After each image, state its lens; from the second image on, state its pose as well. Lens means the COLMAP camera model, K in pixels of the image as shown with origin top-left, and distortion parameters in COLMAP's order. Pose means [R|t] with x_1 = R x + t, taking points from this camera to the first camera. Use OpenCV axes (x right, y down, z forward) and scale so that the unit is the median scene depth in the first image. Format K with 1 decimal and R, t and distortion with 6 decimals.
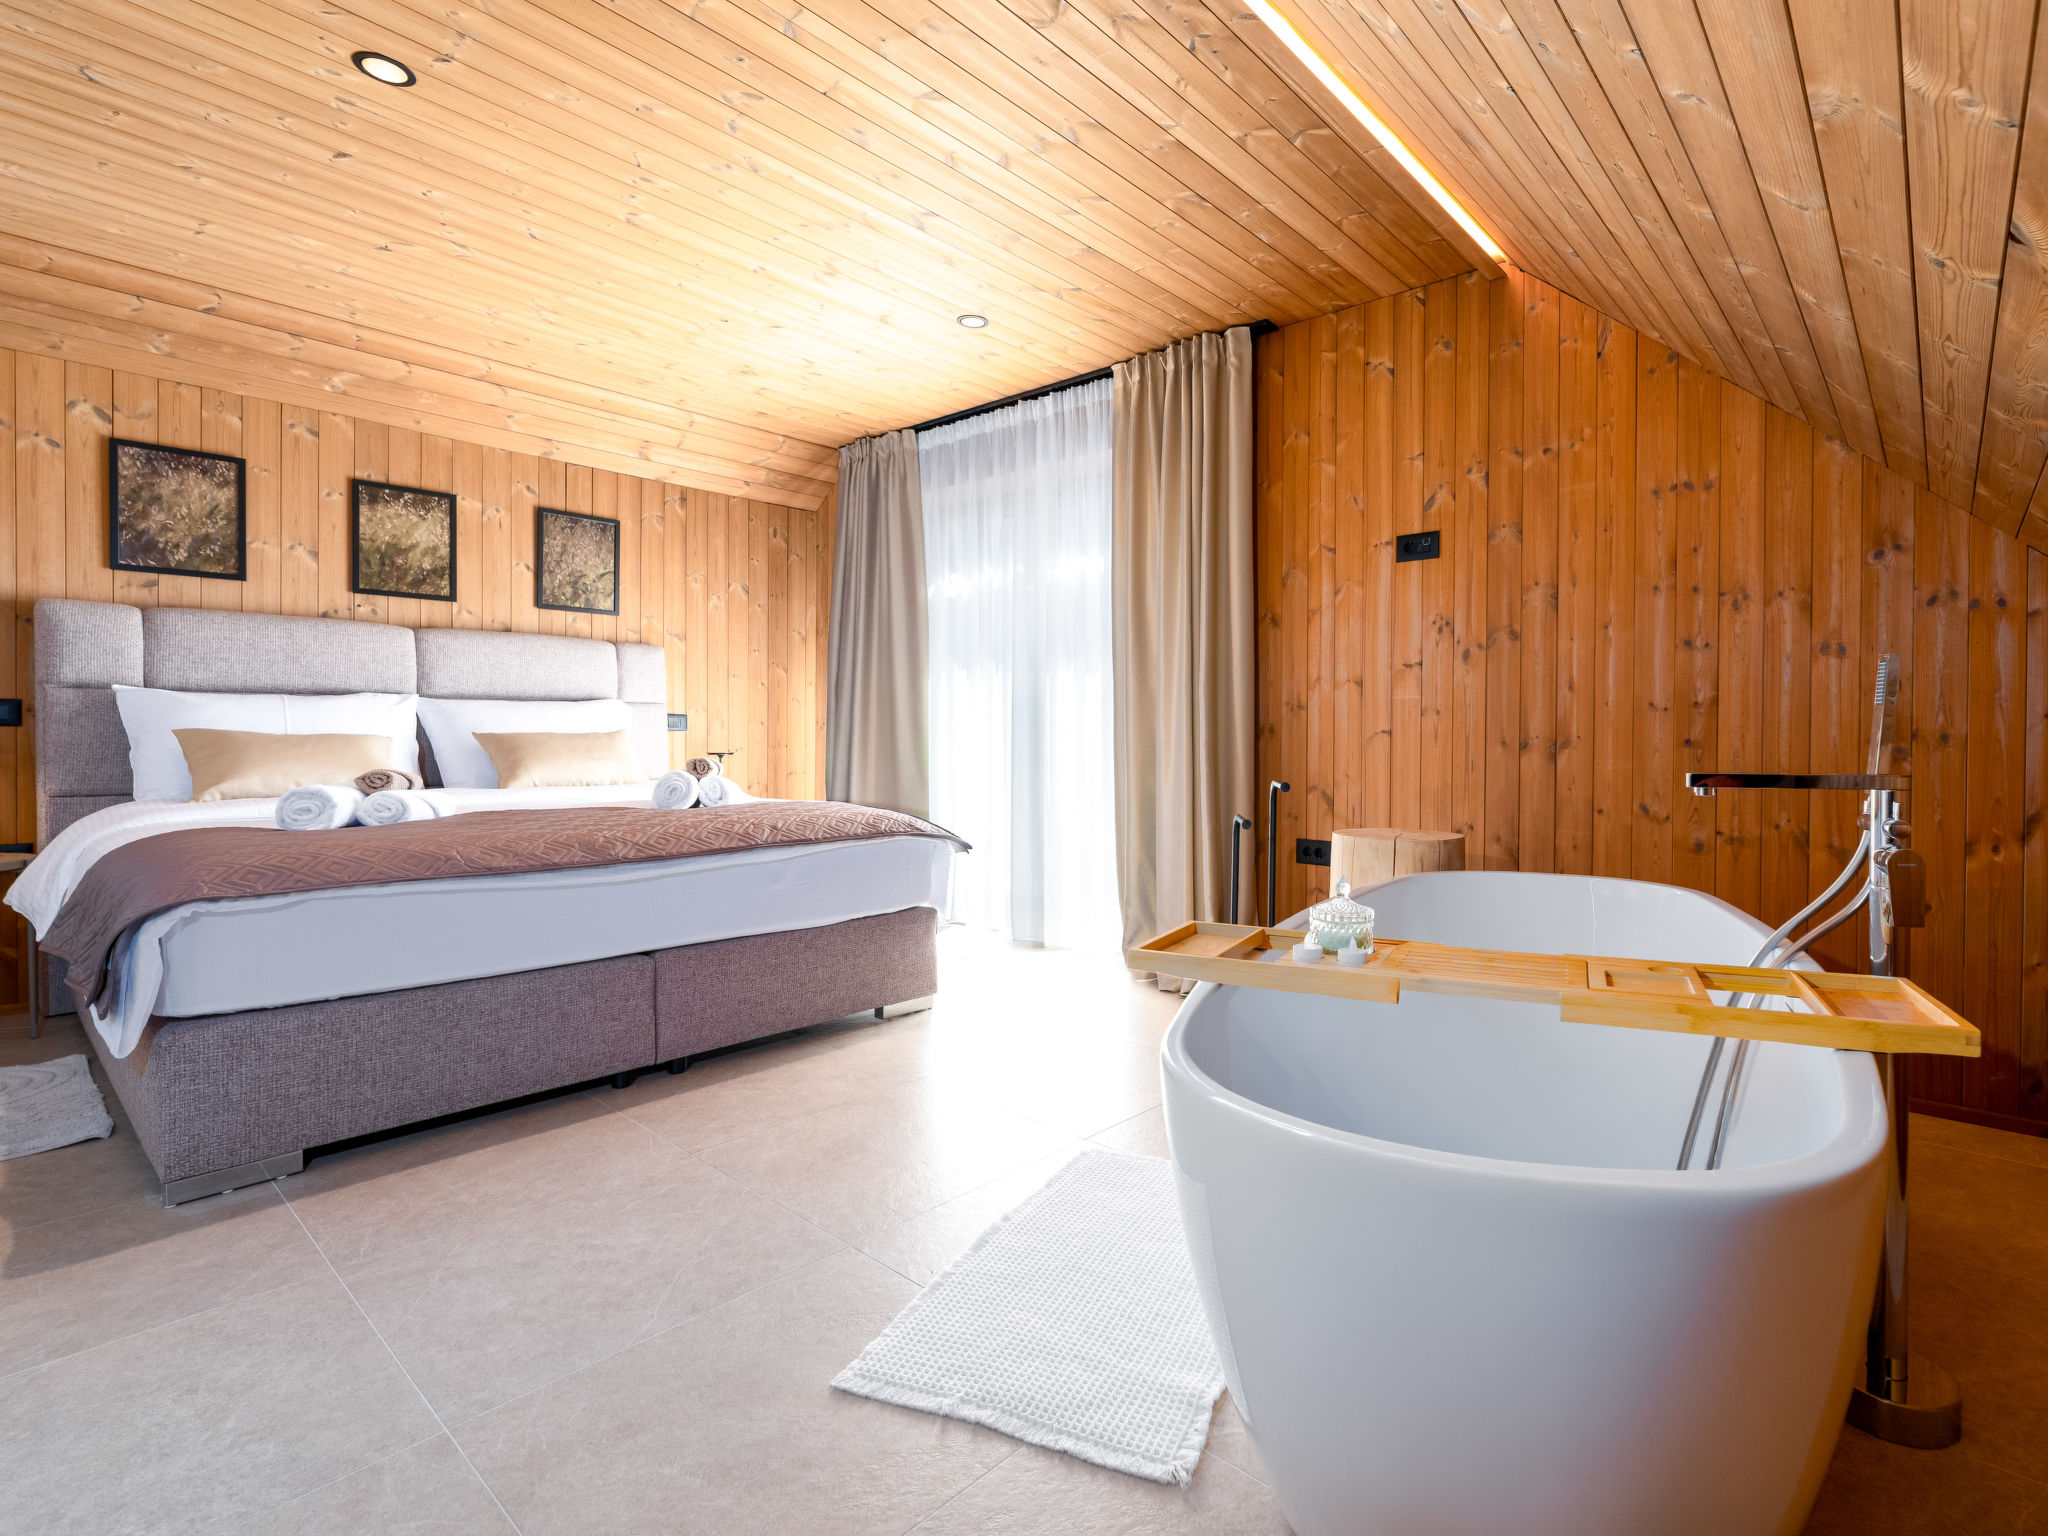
lens RADIAL K [[895.0, 0, 1142.4], [0, 895.0, 751.0], [0, 0, 1]] dist [0.000073, -0.000131]
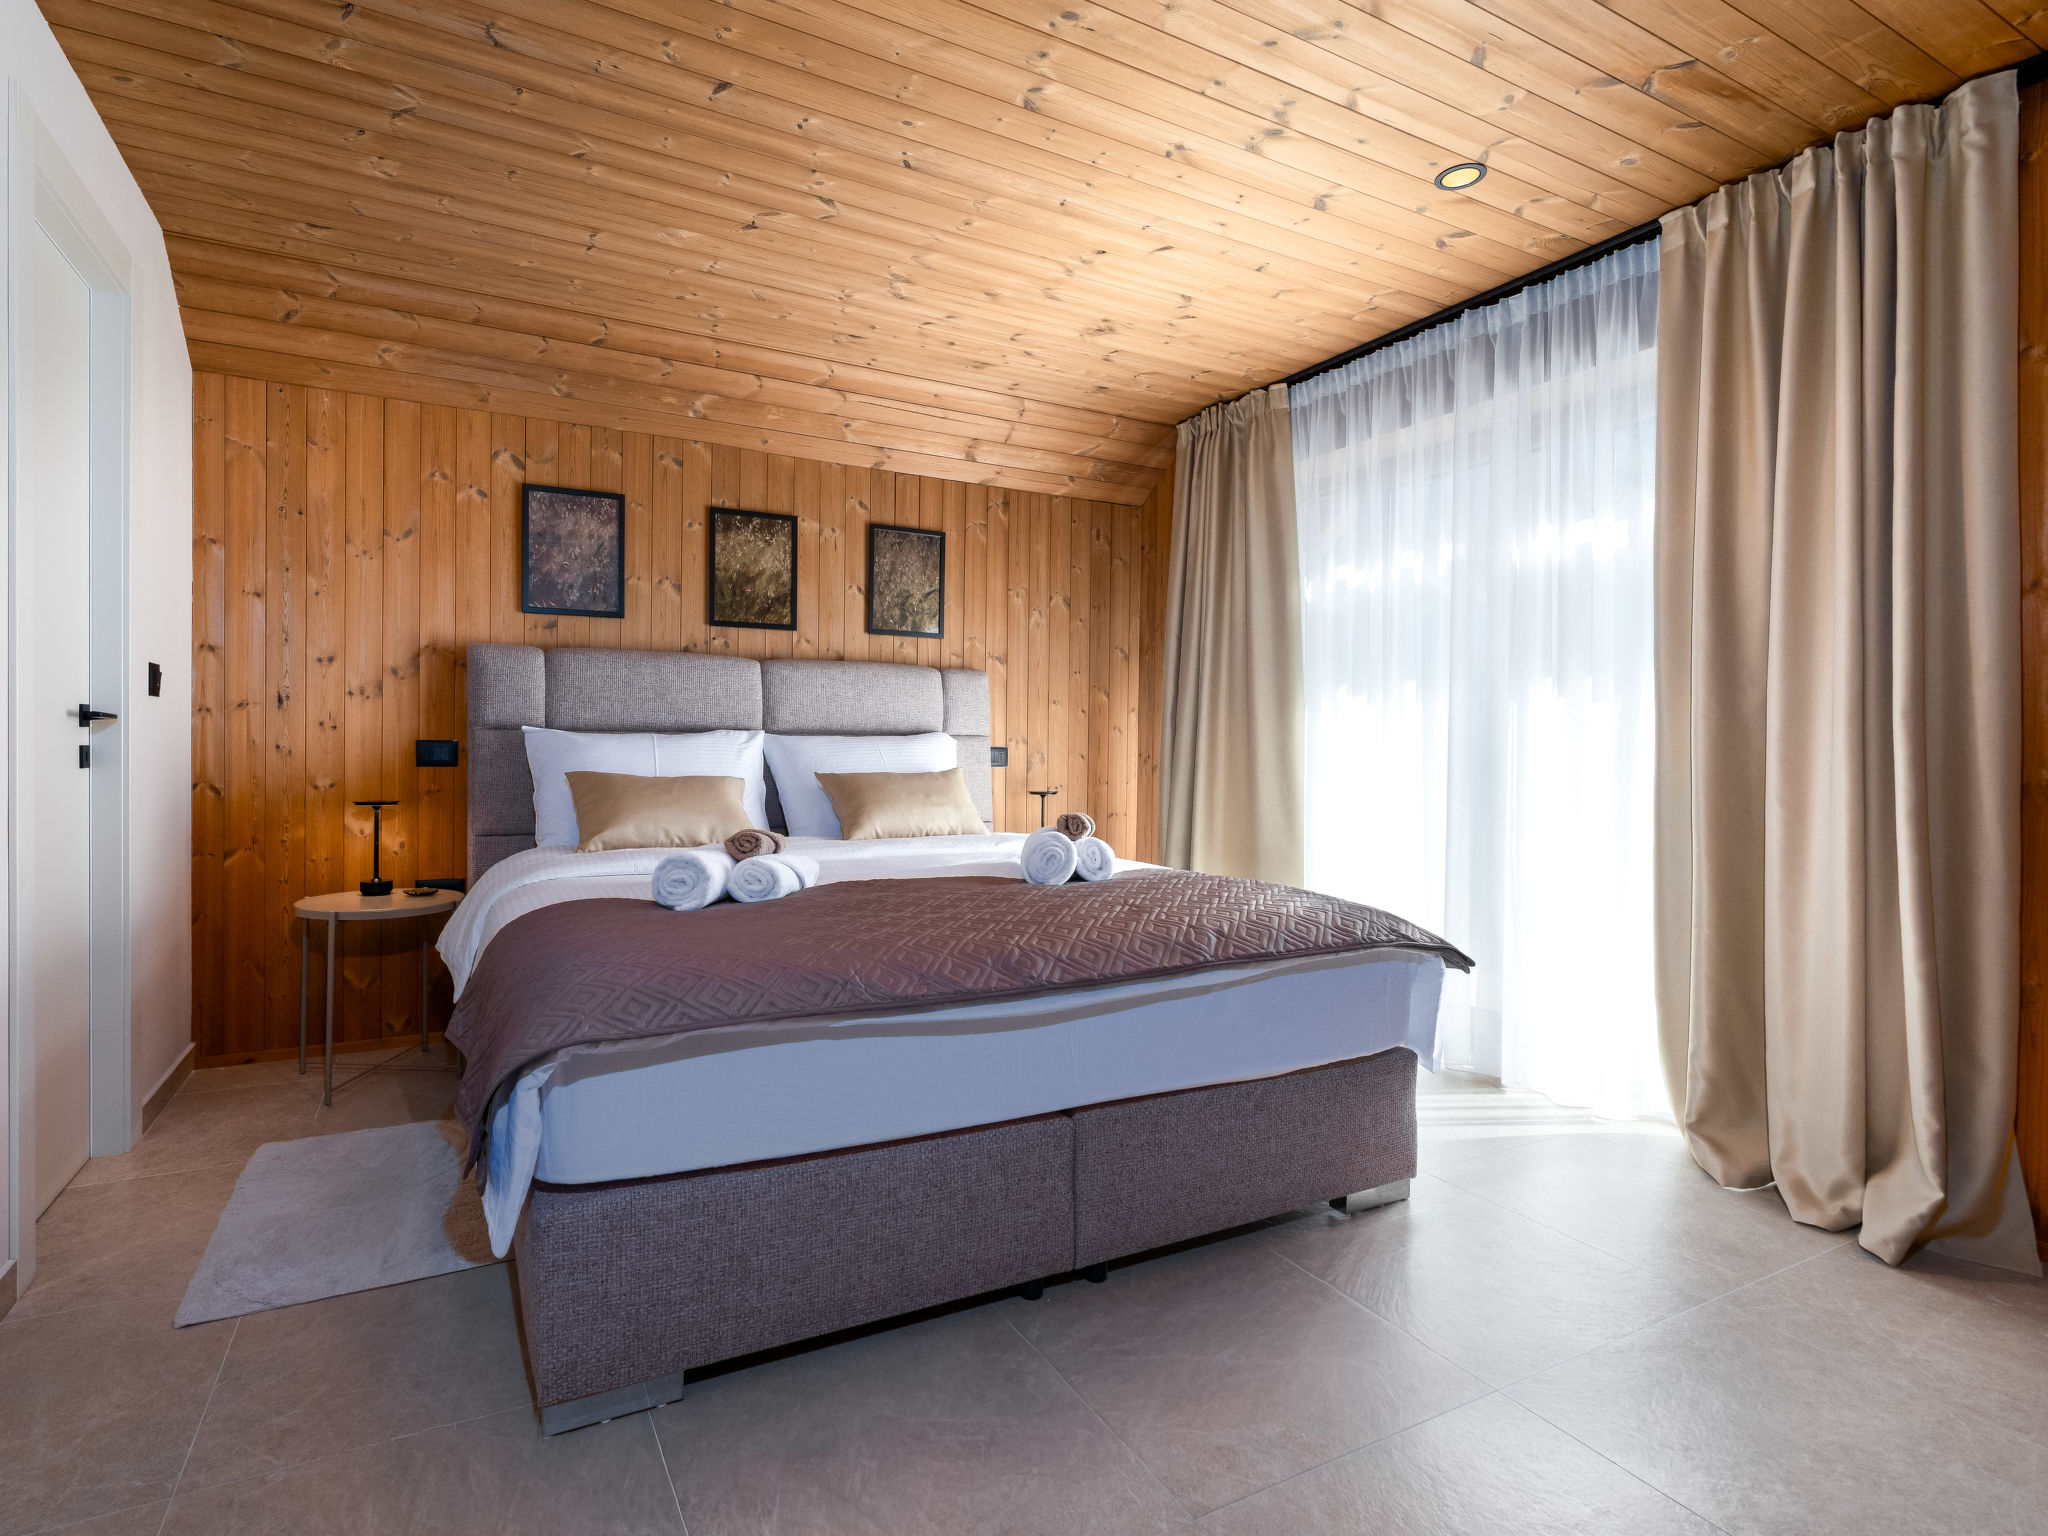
lens RADIAL K [[939.6, 0, 1024.0], [0, 939.6, 768.0], [0, 0, 1]] dist [-0.000823, -0.000055]
pose [[0.929208, 0.007992, -0.369470, -0.206736], [-0.008565, 0.999963, 0.000088, -0.028308], [0.369457, 0.003082, 0.929243, 0.199926]]
